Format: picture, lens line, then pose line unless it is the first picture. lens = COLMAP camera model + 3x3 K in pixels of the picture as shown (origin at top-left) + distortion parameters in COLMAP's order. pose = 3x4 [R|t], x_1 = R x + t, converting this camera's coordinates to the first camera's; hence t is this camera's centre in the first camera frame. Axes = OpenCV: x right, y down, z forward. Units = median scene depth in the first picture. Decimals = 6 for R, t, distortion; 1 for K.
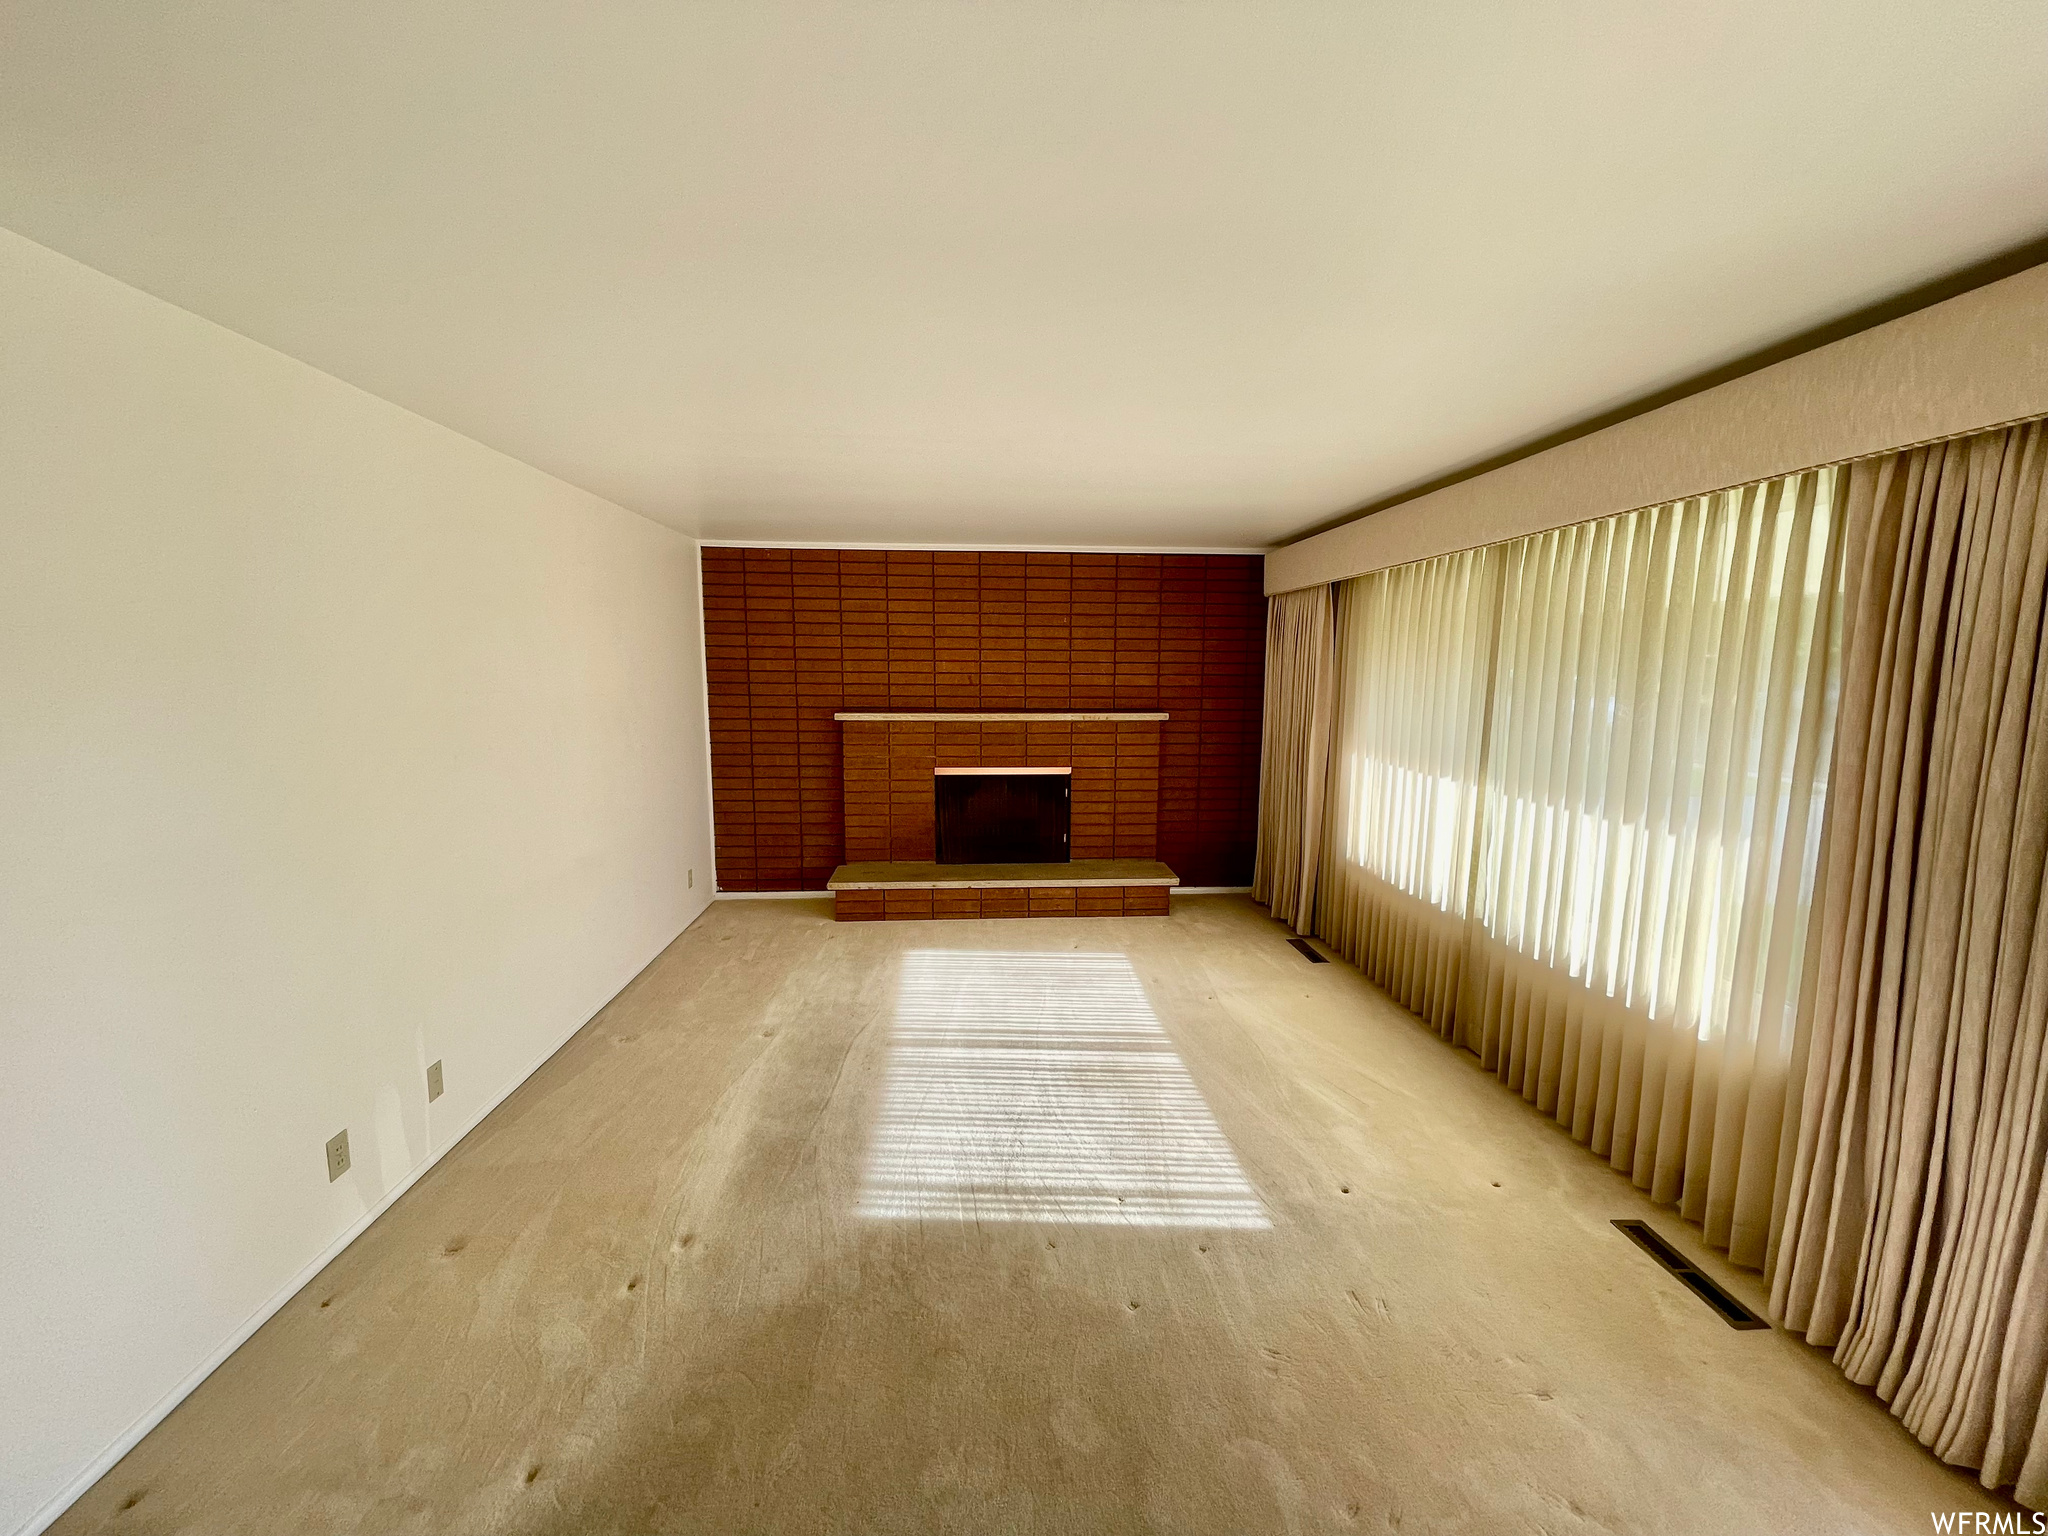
lens RADIAL K [[828.3, 0, 1024.0], [0, 828.3, 768.0], [0, 0, 1]] dist [0.000620, 0.000361]
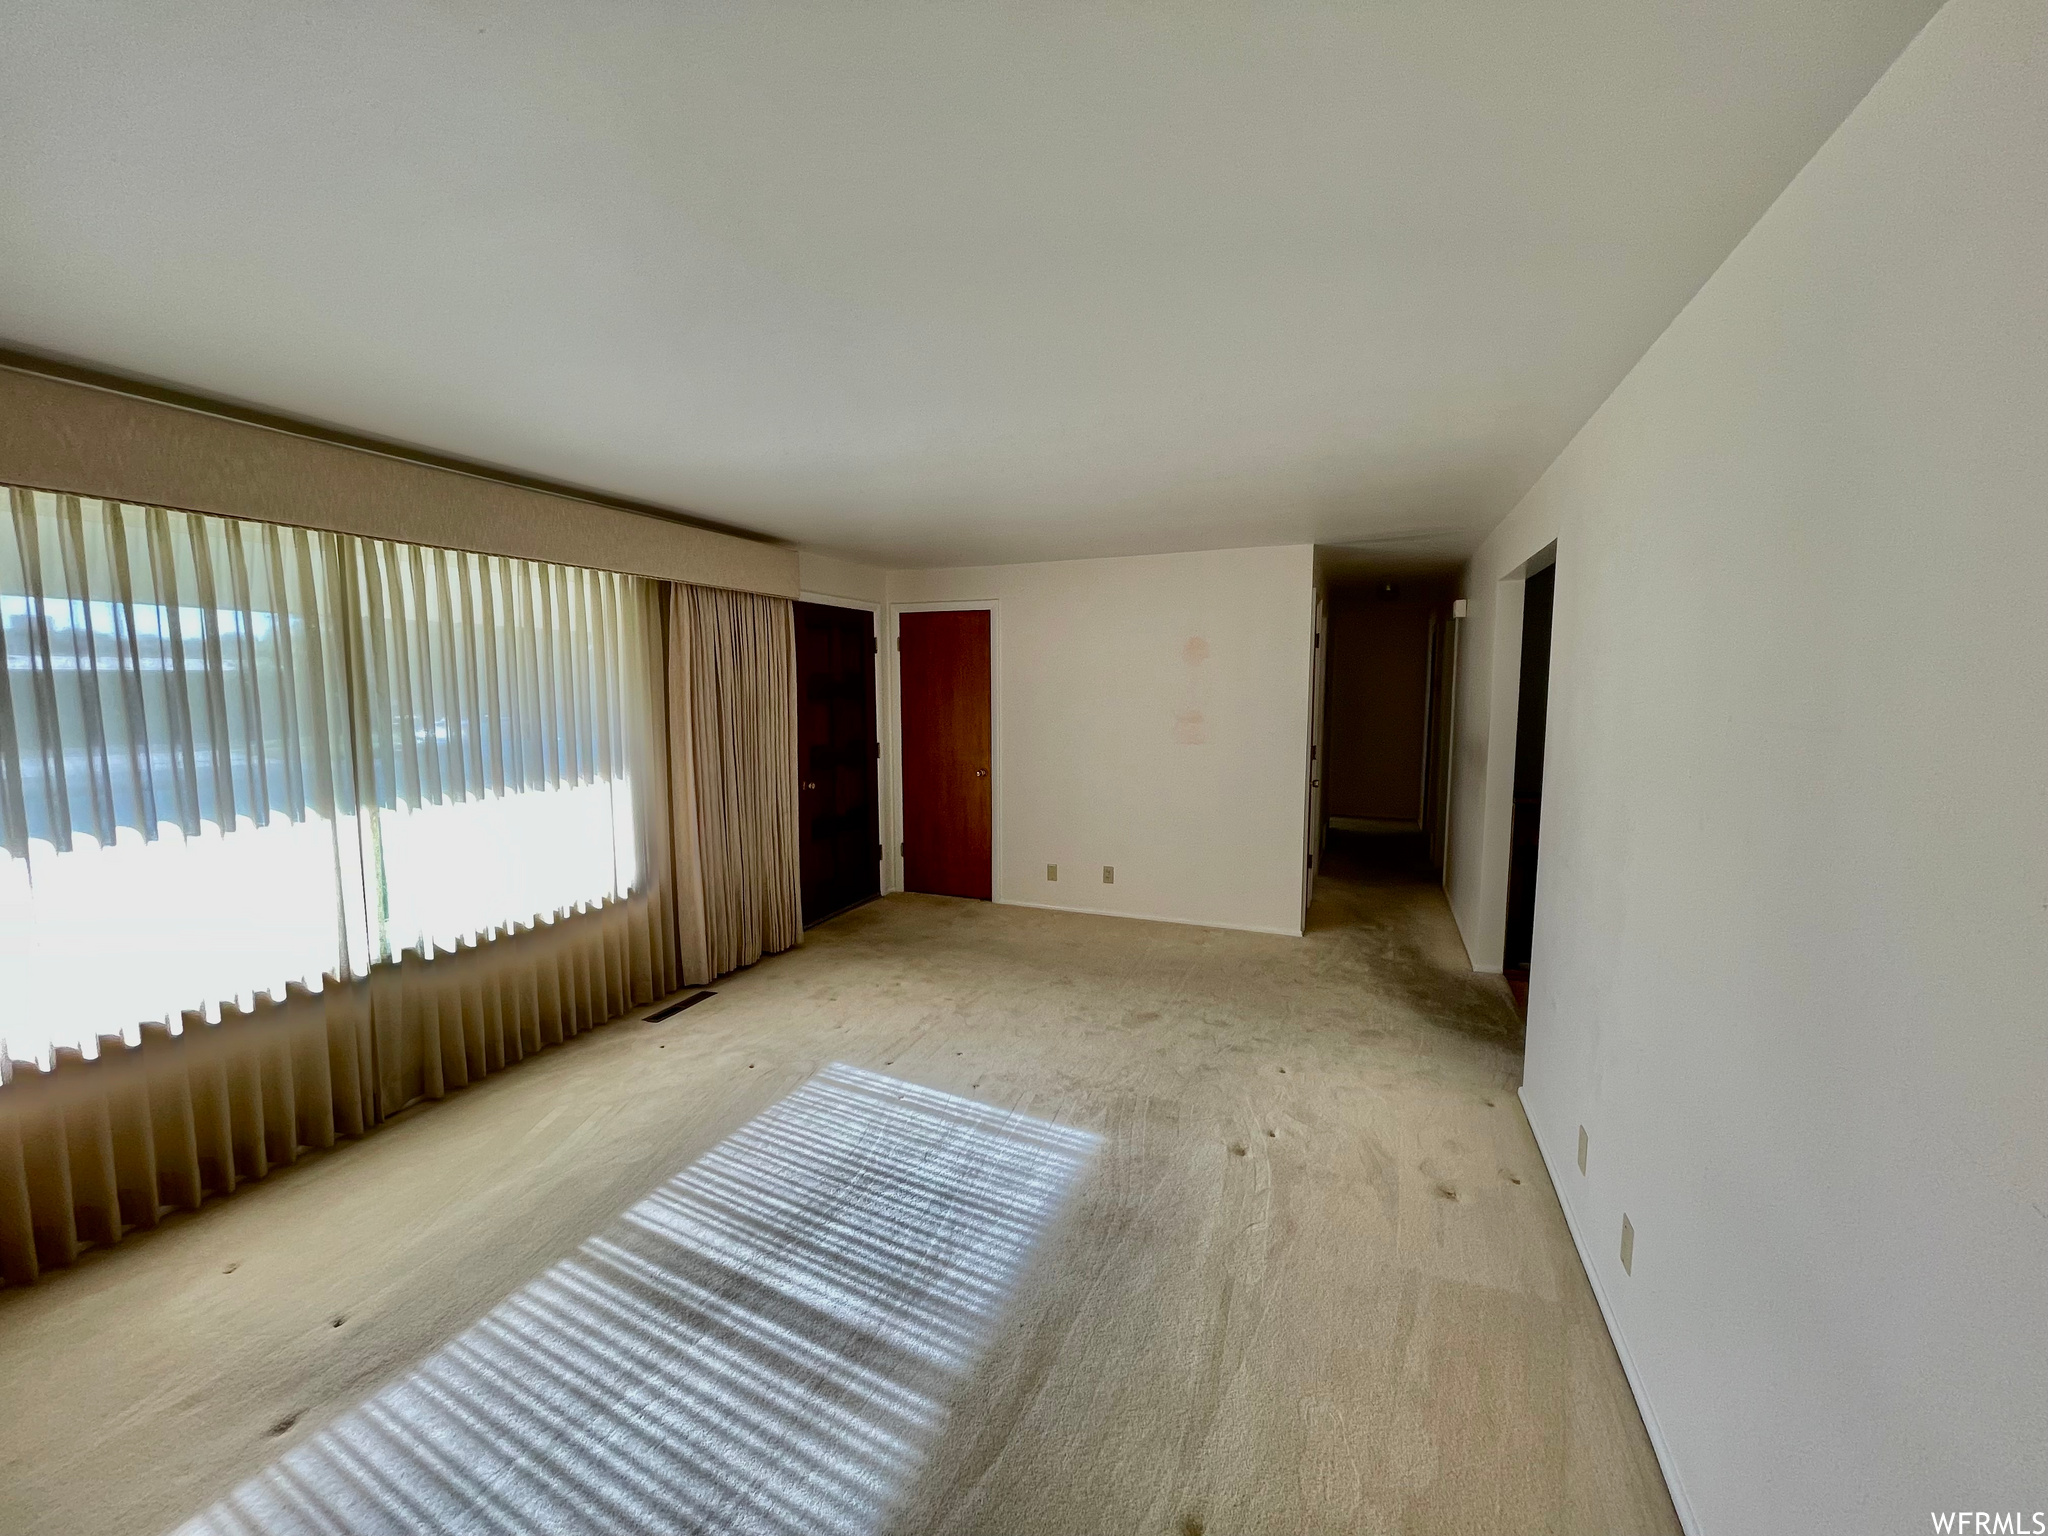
lens RADIAL K [[828.3, 0, 1024.0], [0, 828.3, 768.0], [0, 0, 1]] dist [0.000620, 0.000361]
pose [[-0.897205, -0.052600, 0.438470, -0.615818], [0.056527, 0.971035, 0.232155, -0.270811], [-0.437981, 0.233076, -0.868245, 2.007317]]
